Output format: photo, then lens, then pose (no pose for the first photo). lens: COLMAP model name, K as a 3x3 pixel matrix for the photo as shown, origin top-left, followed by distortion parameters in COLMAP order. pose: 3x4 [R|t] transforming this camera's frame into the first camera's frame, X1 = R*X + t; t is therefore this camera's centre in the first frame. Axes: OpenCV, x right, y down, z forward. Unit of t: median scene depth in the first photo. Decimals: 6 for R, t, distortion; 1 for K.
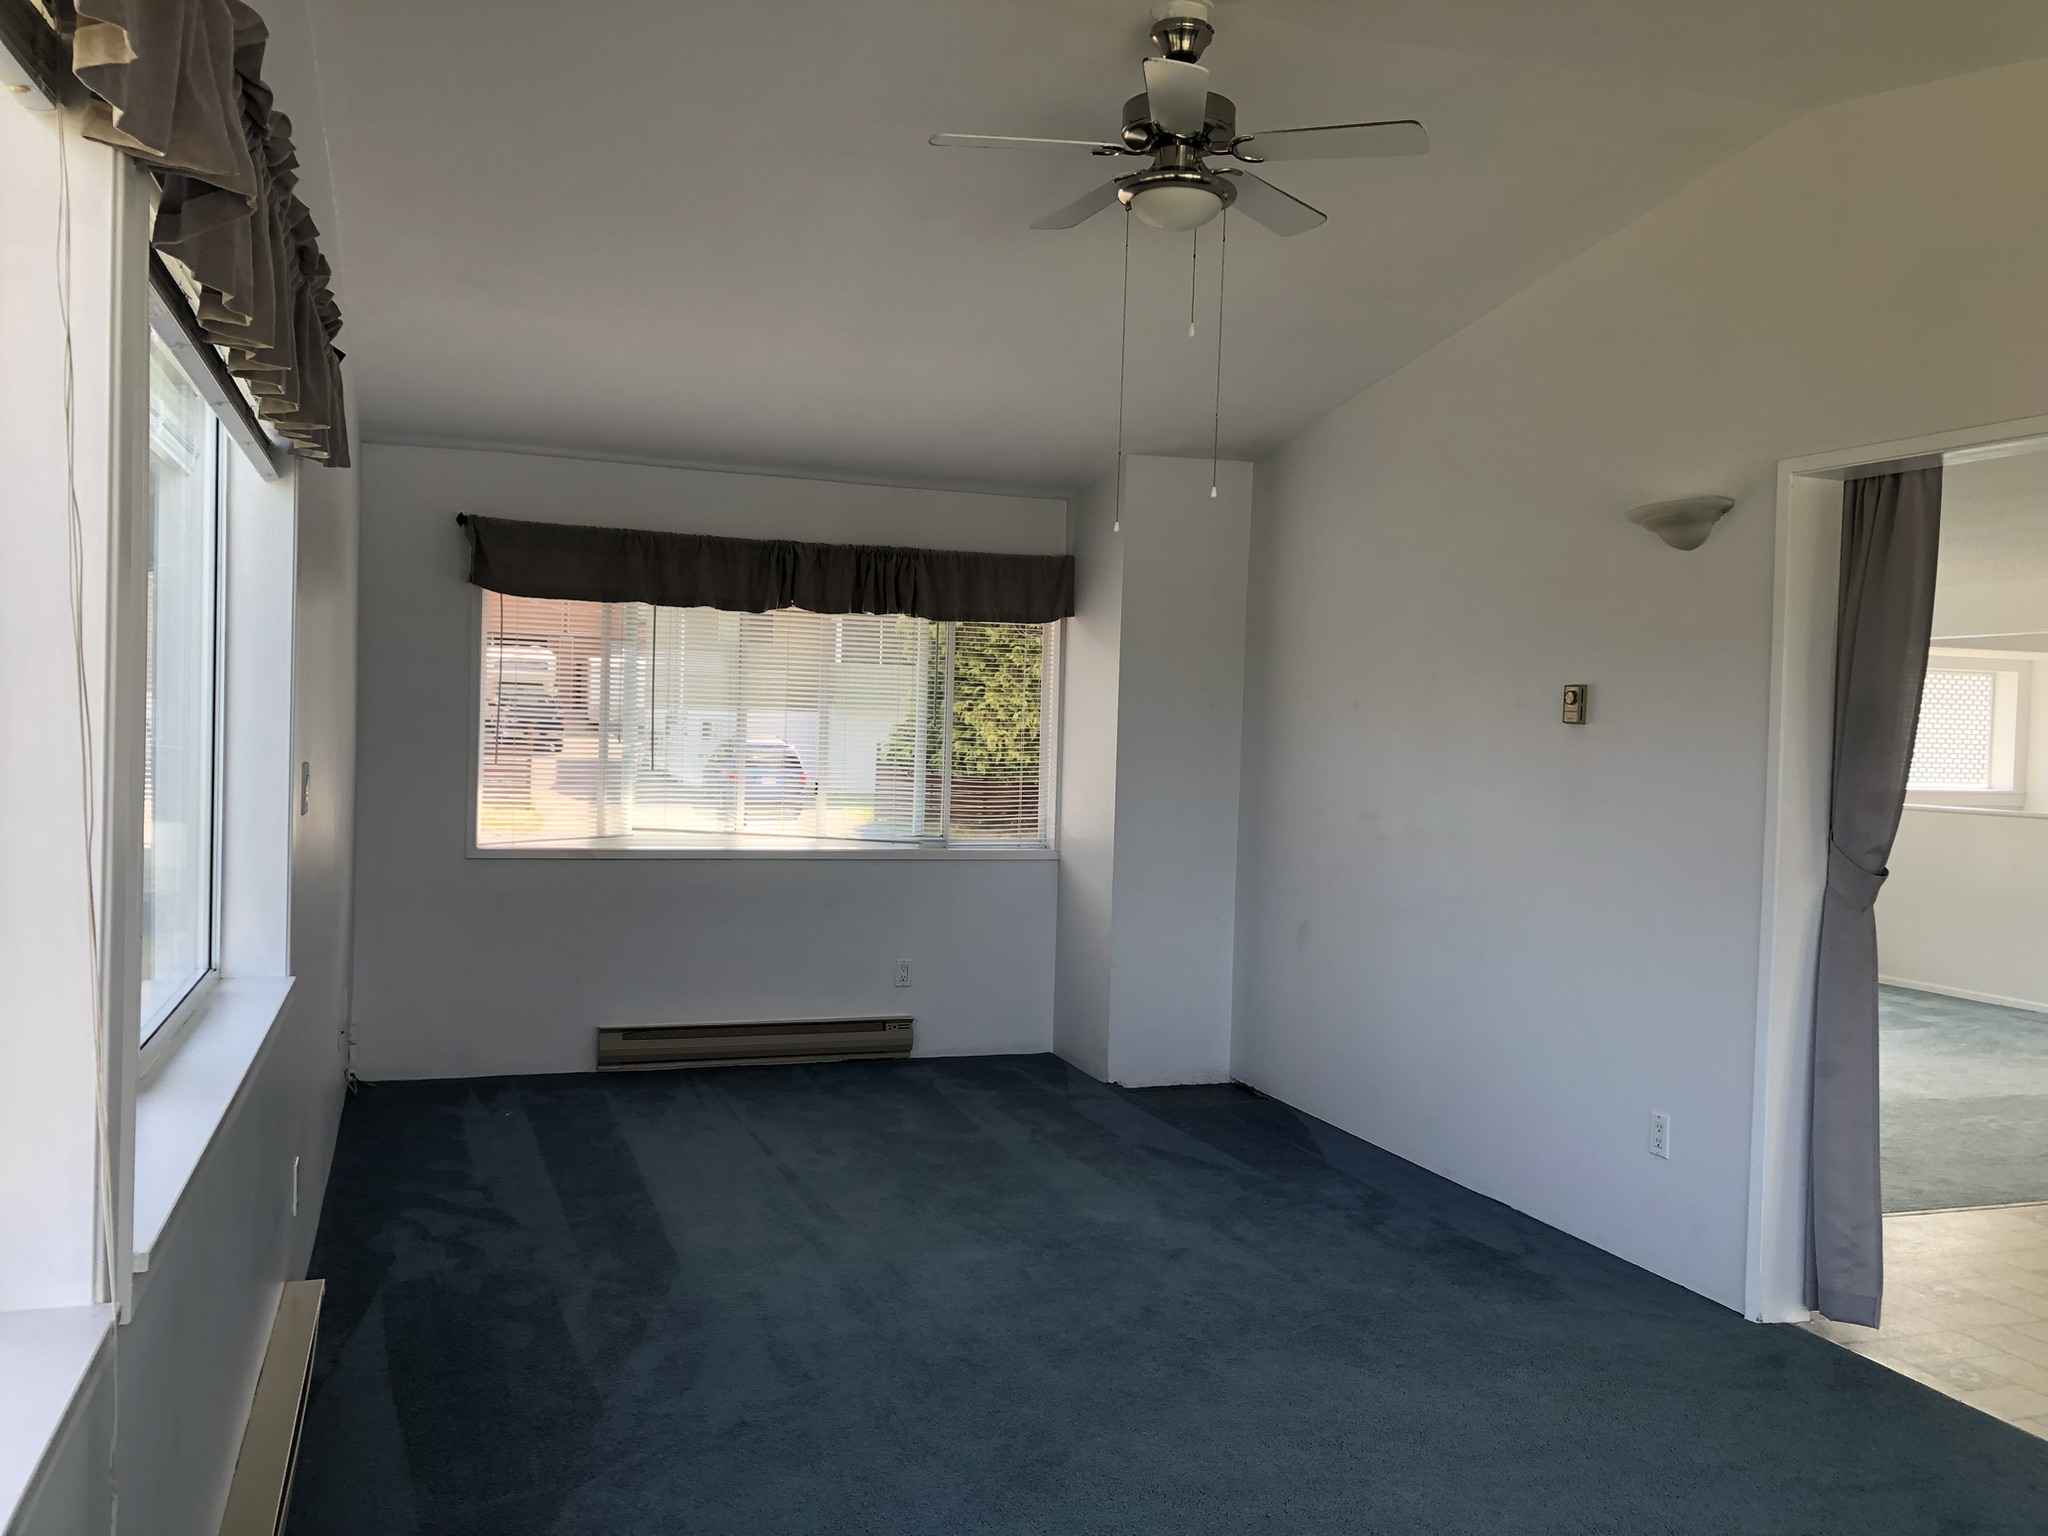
lens RADIAL K [[1669.5, 0, 1014.8], [0, 1669.5, 765.6], [0, 0, 1]] dist [0.037903, -0.045368]
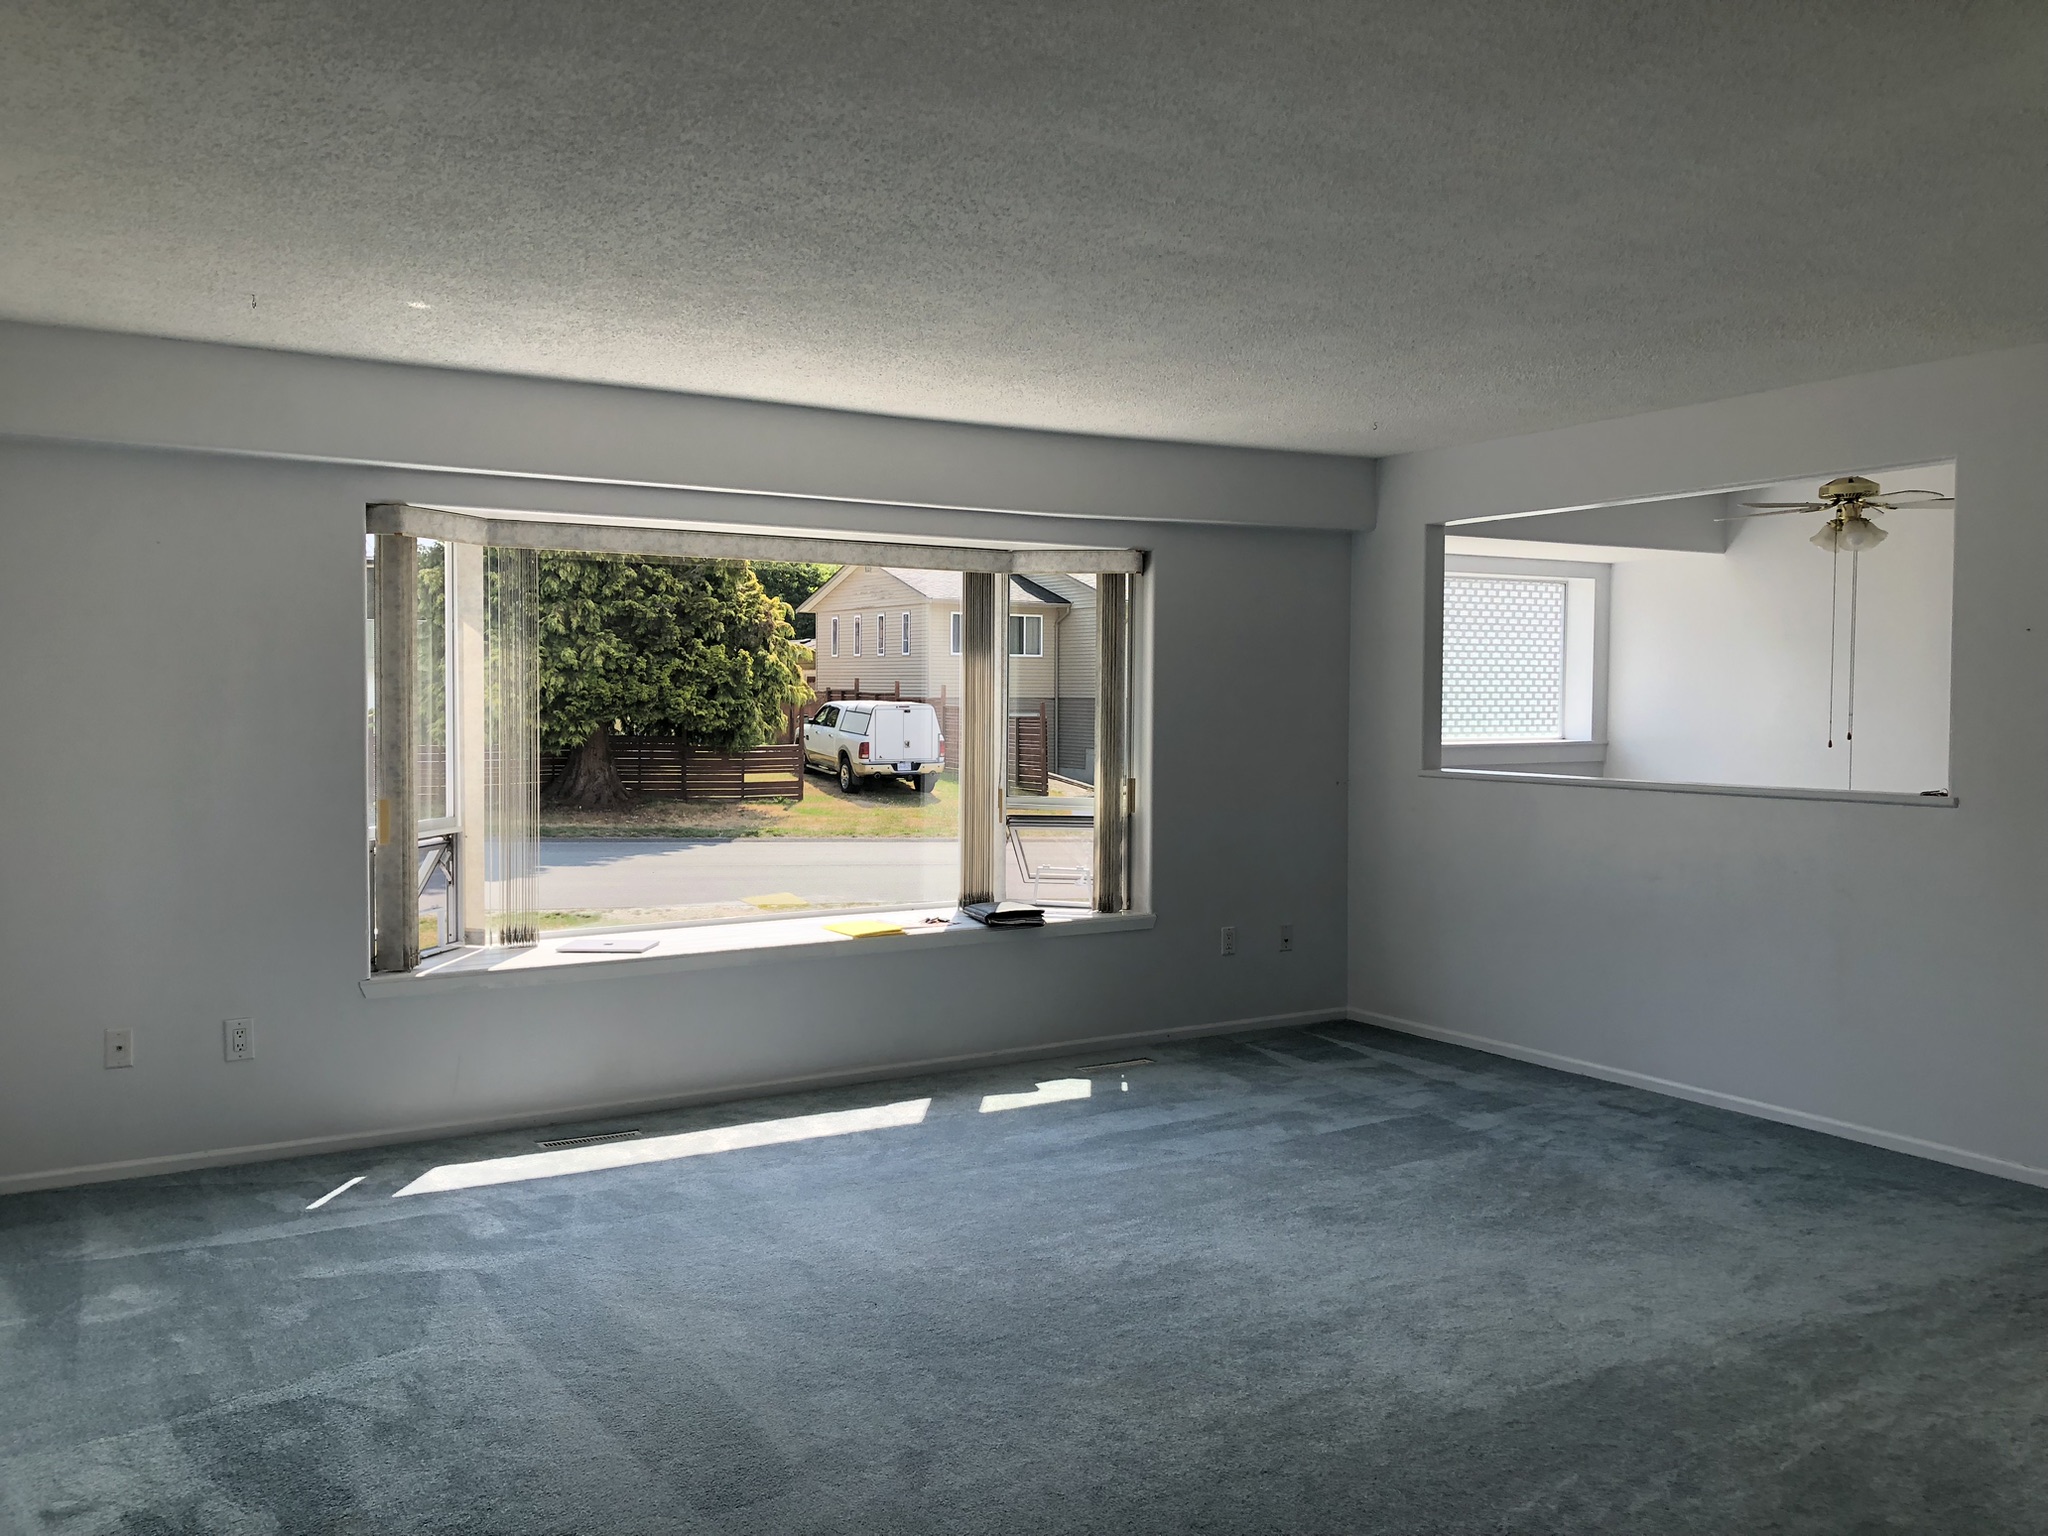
lens RADIAL K [[1669.5, 0, 1030.1], [0, 1669.5, 770.6], [0, 0, 1]] dist [0.037903, -0.045368]
pose [[0.977445, -0.043974, 0.206562, 0.235302], [0.037350, 0.998659, 0.035861, -0.008455], [-0.207862, -0.027337, 0.977776, 0.390972]]
